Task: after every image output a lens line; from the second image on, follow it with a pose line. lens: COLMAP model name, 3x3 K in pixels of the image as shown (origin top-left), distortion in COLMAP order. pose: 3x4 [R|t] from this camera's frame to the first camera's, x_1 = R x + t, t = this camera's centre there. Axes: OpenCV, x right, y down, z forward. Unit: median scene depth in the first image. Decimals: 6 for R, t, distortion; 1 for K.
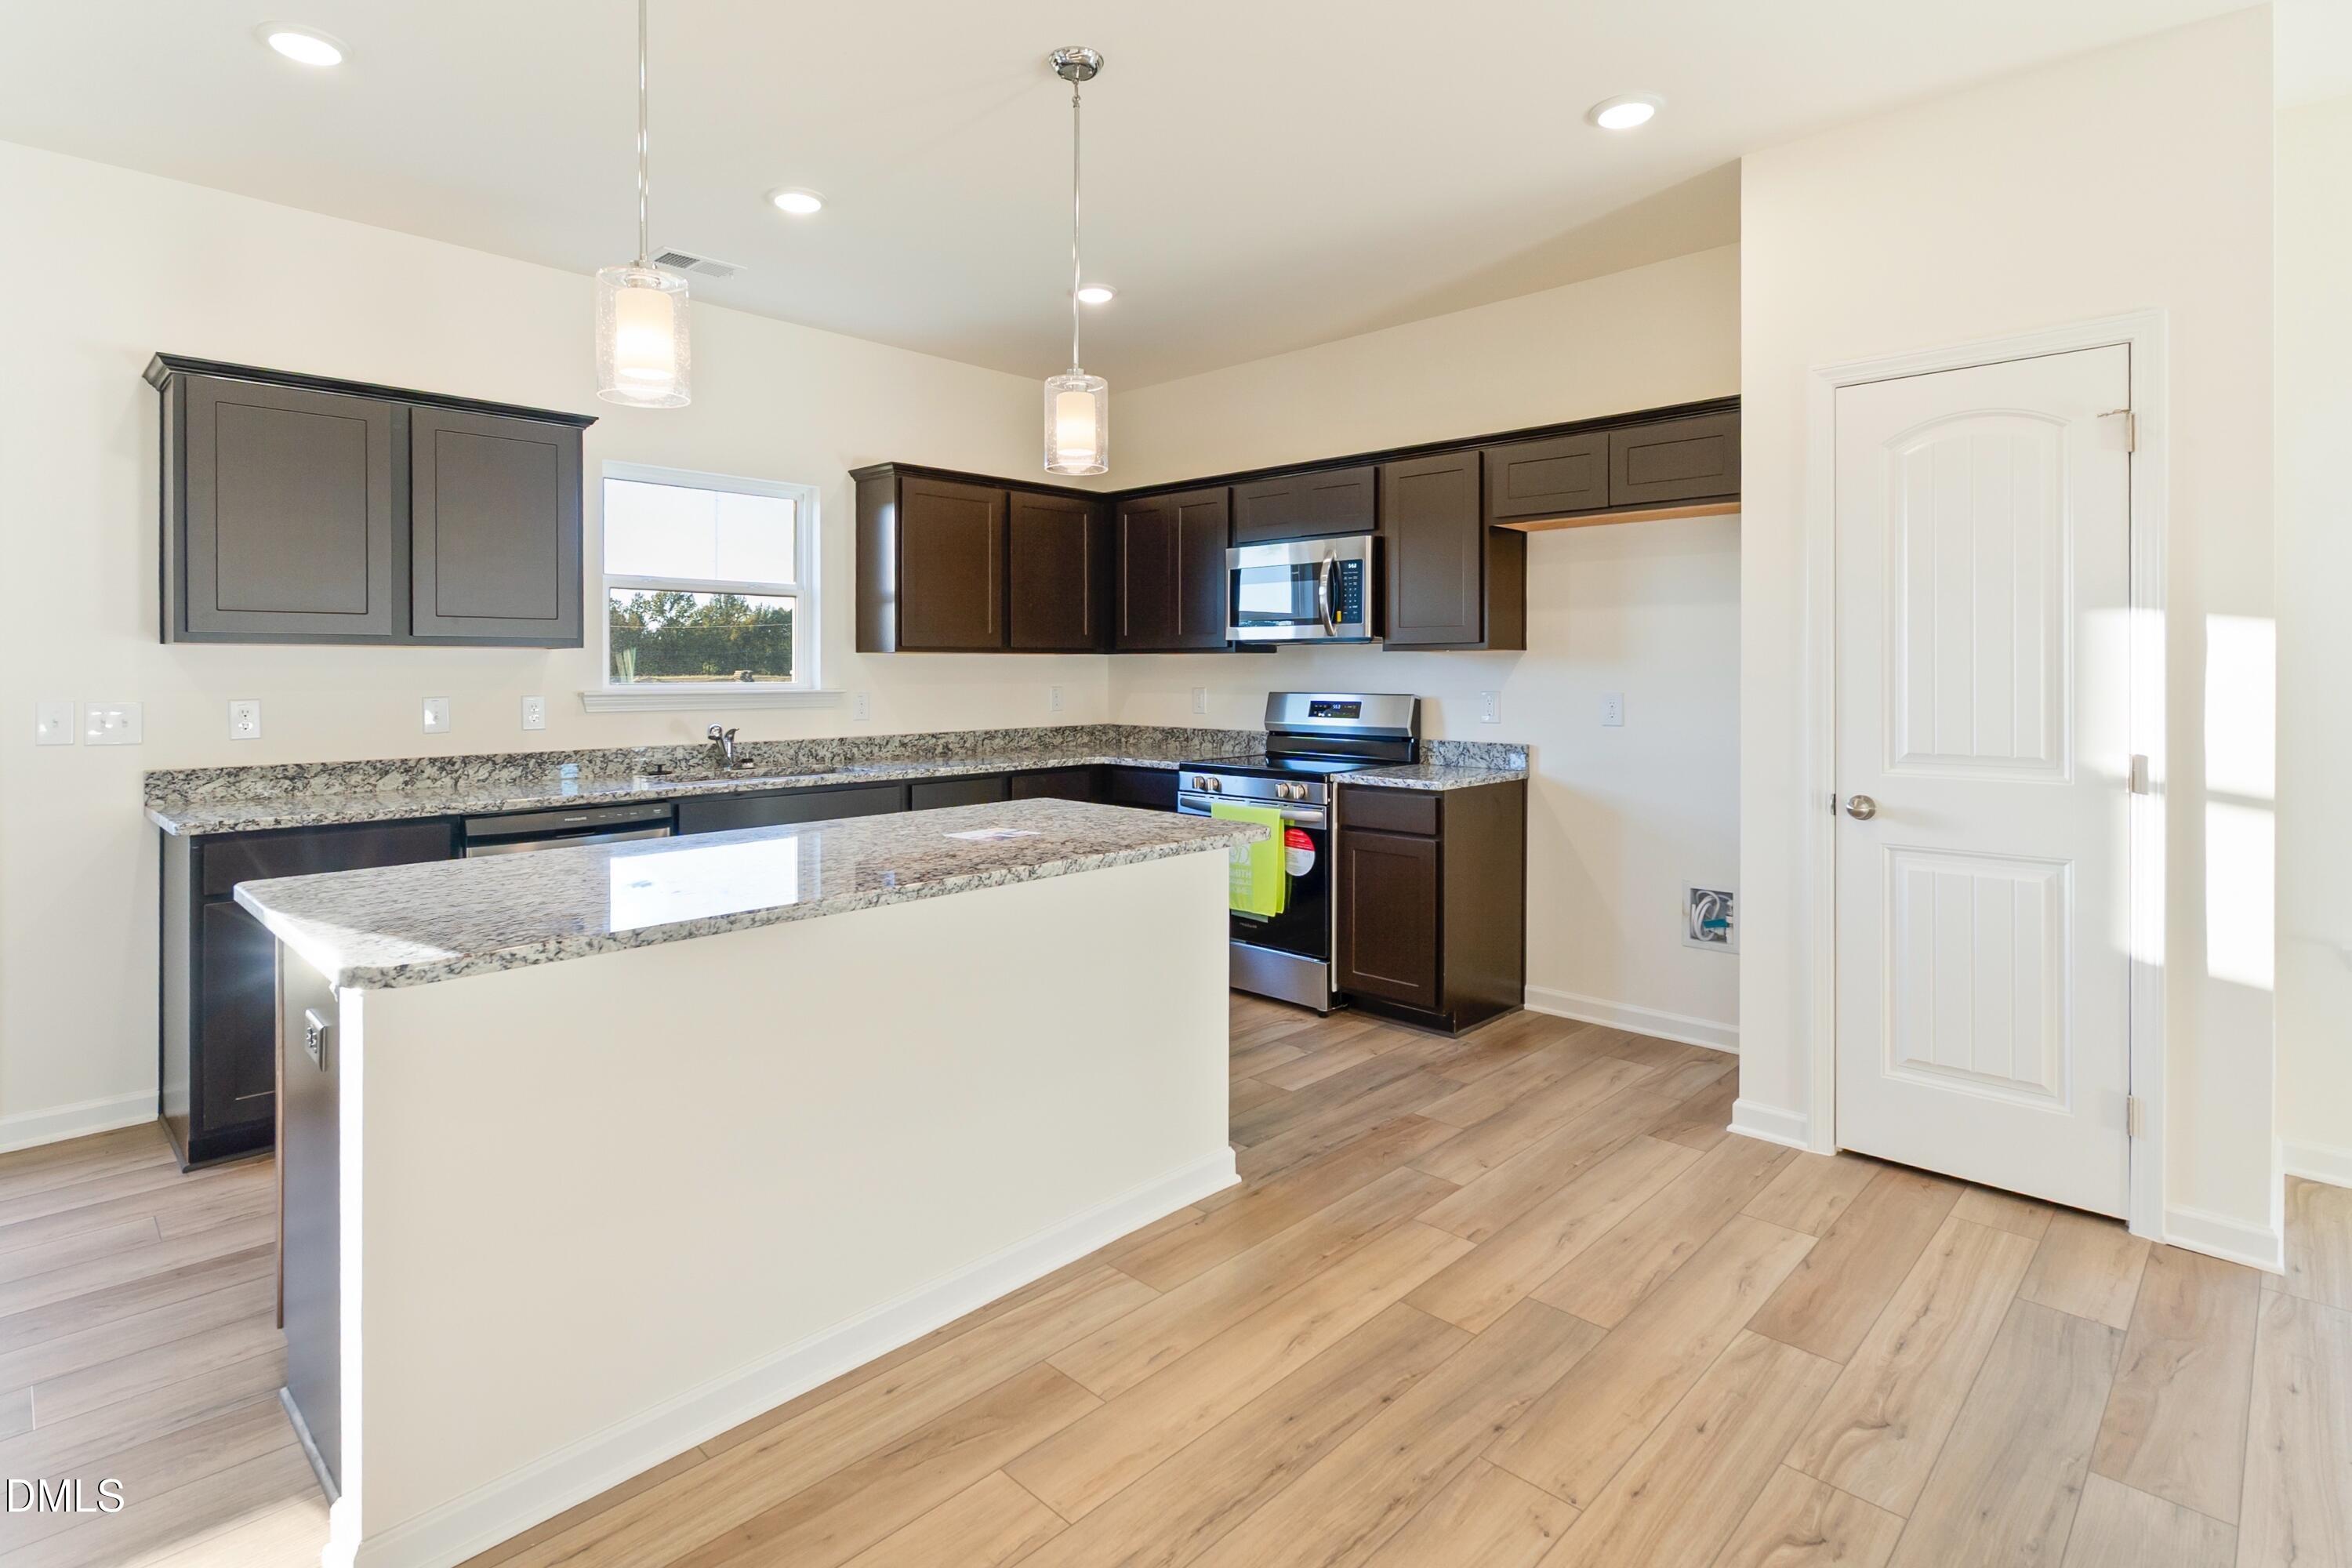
lens RADIAL K [[1158.9, 0, 1183.3], [0, 1158.9, 846.7], [0, 0, 1]] dist [-0.001668, -0.000842]
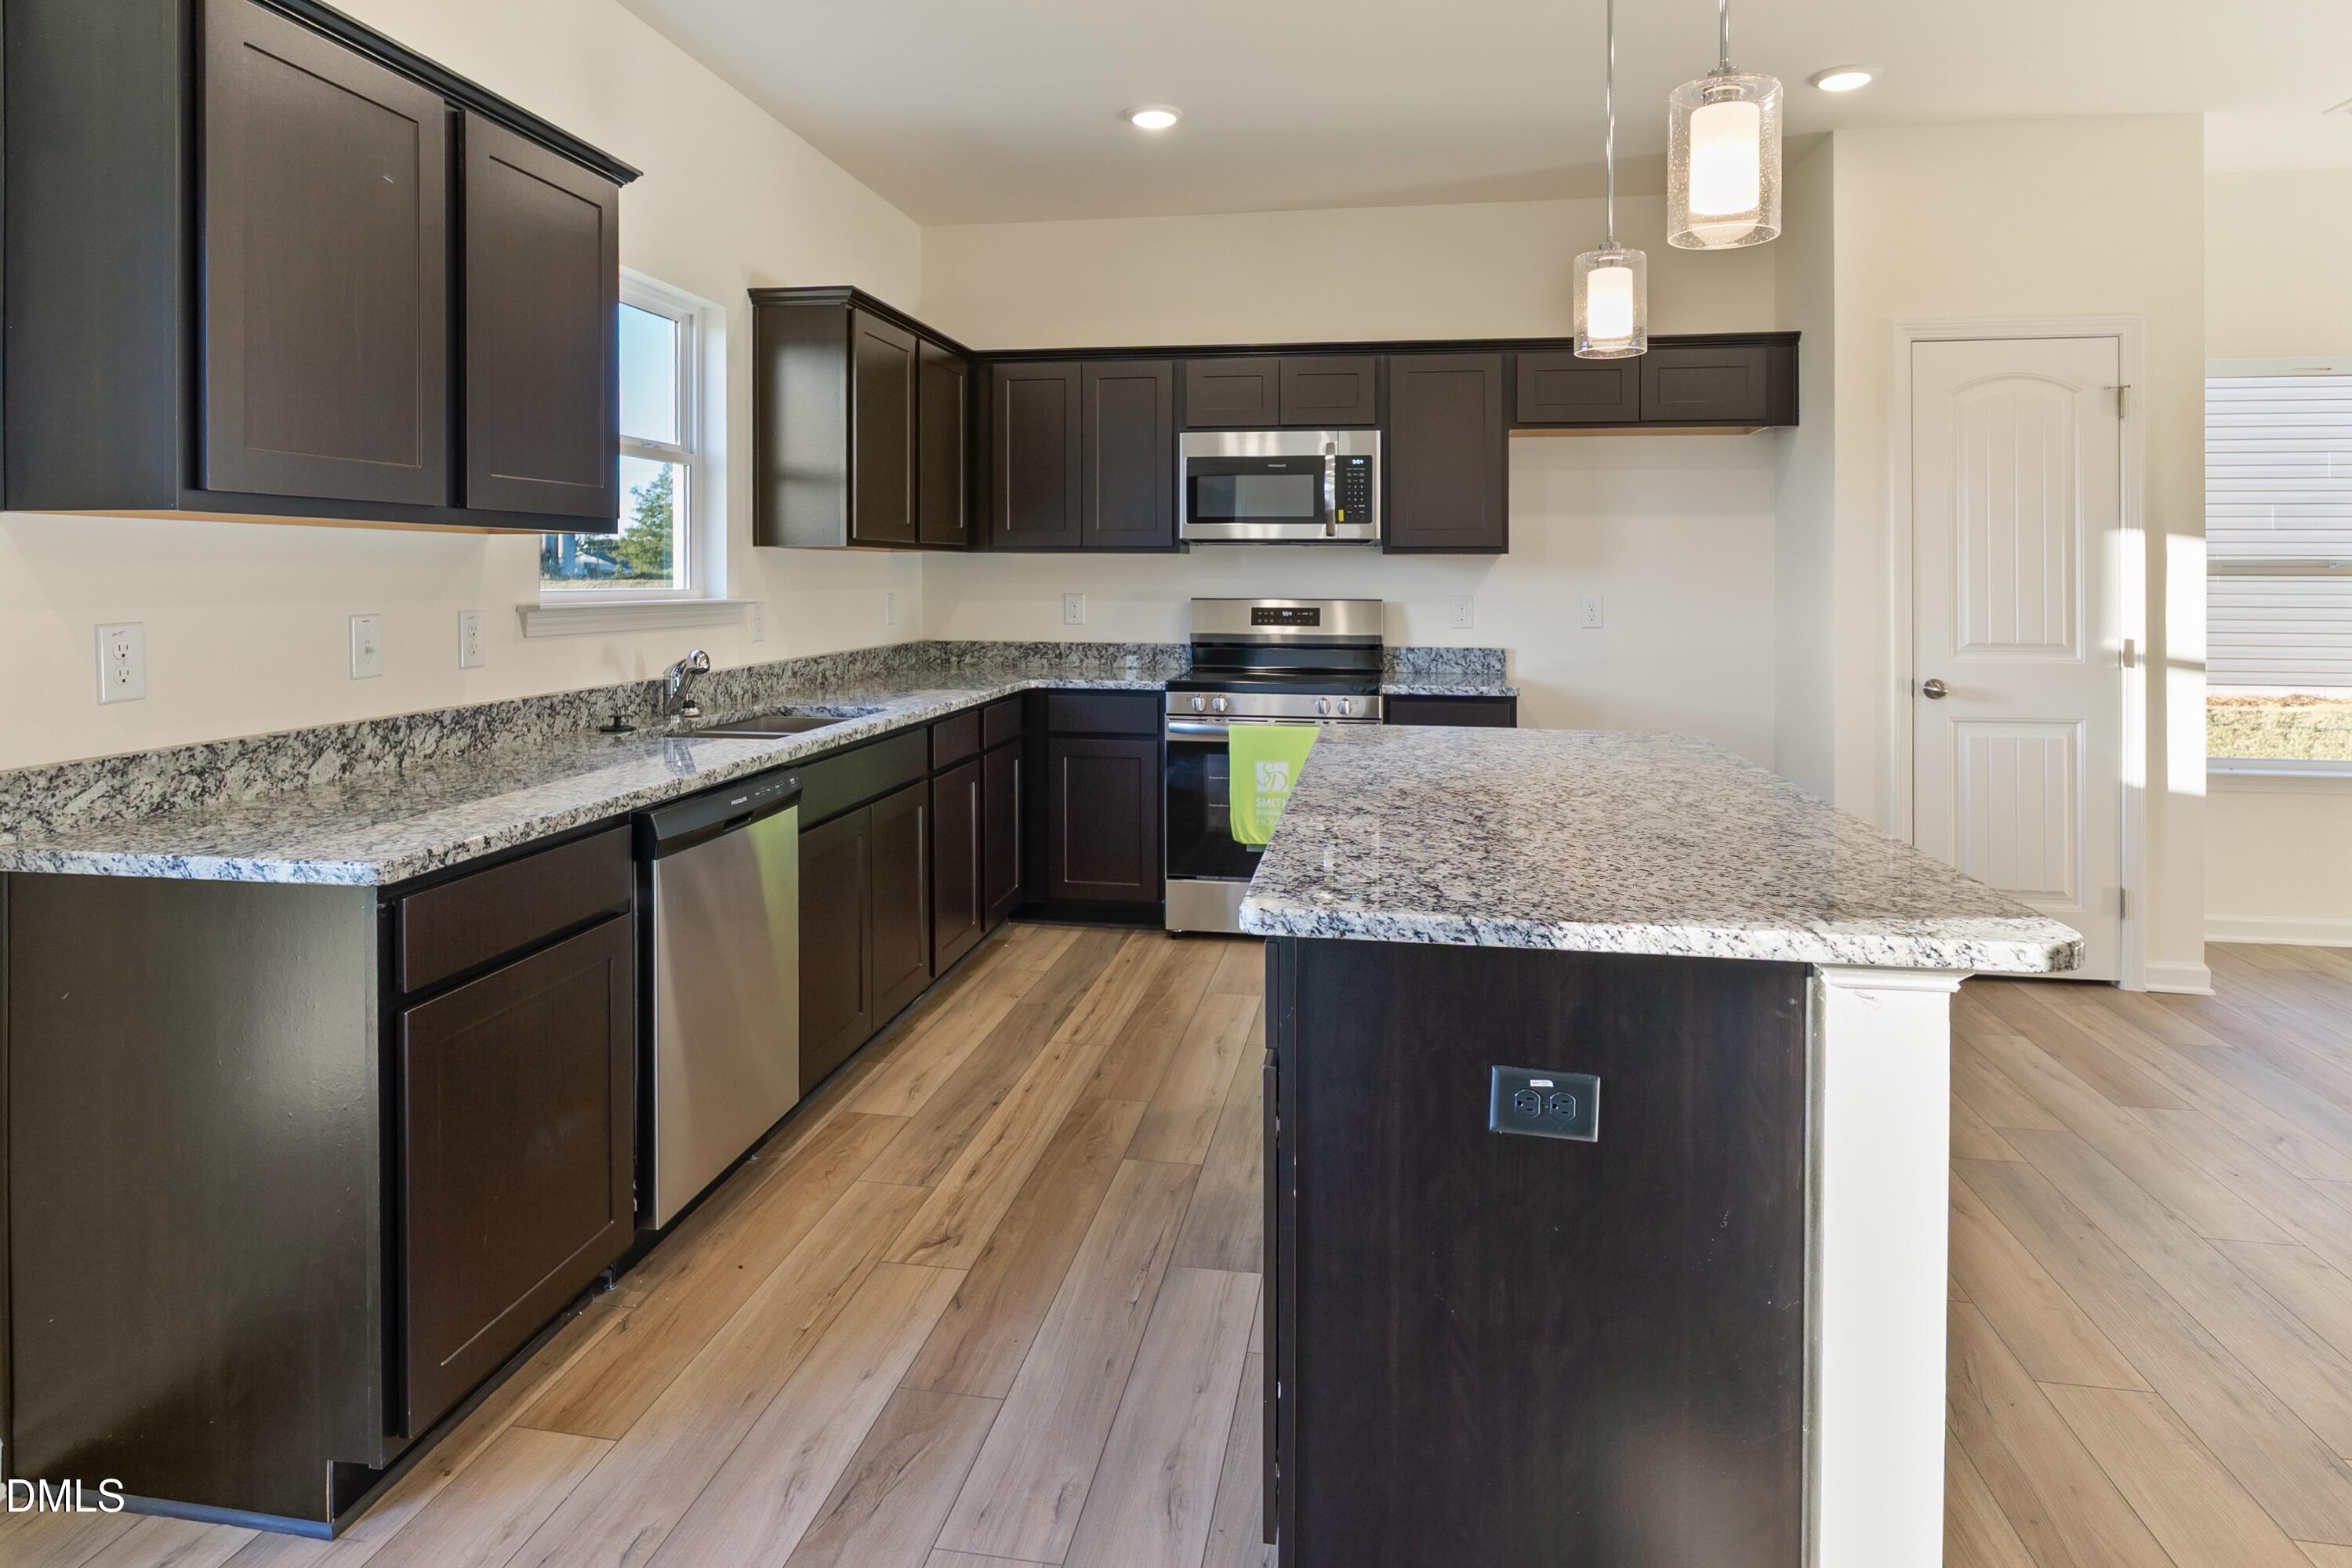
lens RADIAL K [[1327.0, 0, 1176.0], [0, 1327.0, 784.0], [0, 0, 1]] dist [0.006346, 0.002134]
pose [[0.827497, -0.084383, 0.555093, -0.625455], [0.081228, 0.996233, 0.030352, -0.030384], [-0.555563, 0.019973, 0.831234, 0.211855]]
